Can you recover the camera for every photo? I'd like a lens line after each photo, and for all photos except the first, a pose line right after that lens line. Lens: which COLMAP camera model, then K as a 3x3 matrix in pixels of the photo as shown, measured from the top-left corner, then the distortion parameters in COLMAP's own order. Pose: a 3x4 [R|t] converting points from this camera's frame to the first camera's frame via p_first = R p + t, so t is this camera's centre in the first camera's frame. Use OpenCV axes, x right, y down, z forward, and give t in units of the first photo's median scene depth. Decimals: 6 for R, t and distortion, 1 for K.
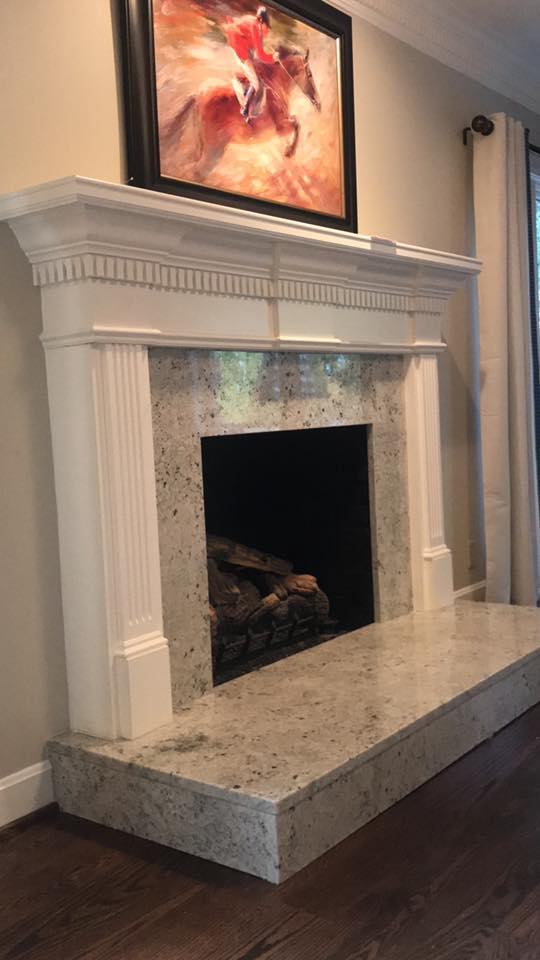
lens RADIAL K [[942.9, 0, 269.9], [0, 942.9, 475.6], [0, 0, 1]] dist [0.051618, 0.000000]
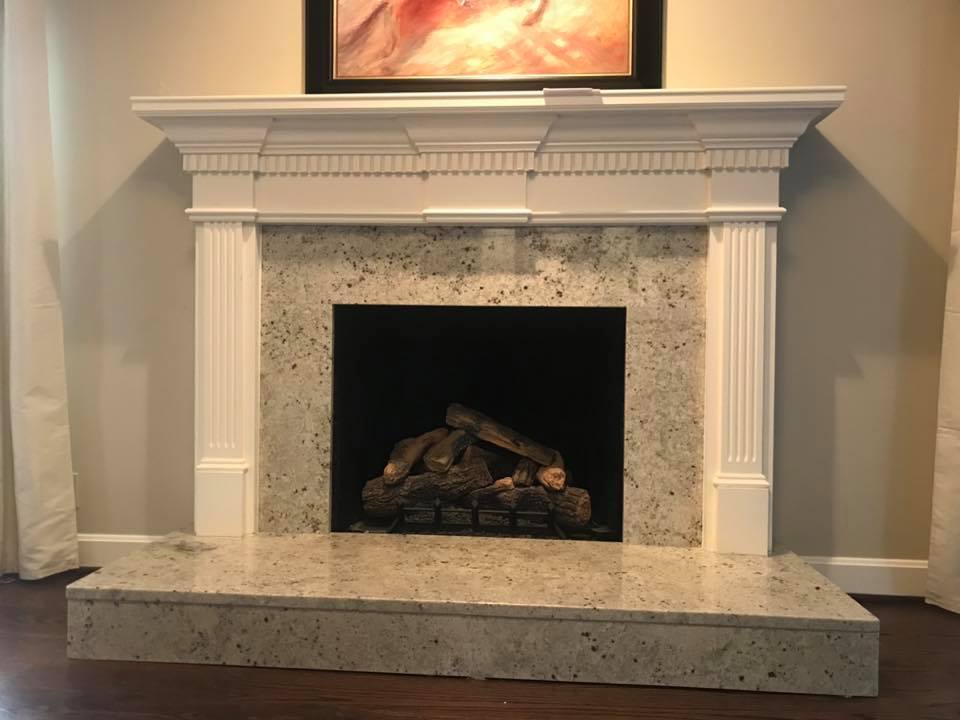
lens RADIAL K [[803.9, 0, 479.4], [0, 803.9, 363.6], [0, 0, 1]] dist [0.017311, -0.004602]
pose [[0.539564, 0.073310, -0.838747, 0.757180], [-0.100410, 0.994695, 0.022347, -0.008448], [0.835936, 0.072161, 0.544063, 0.577695]]
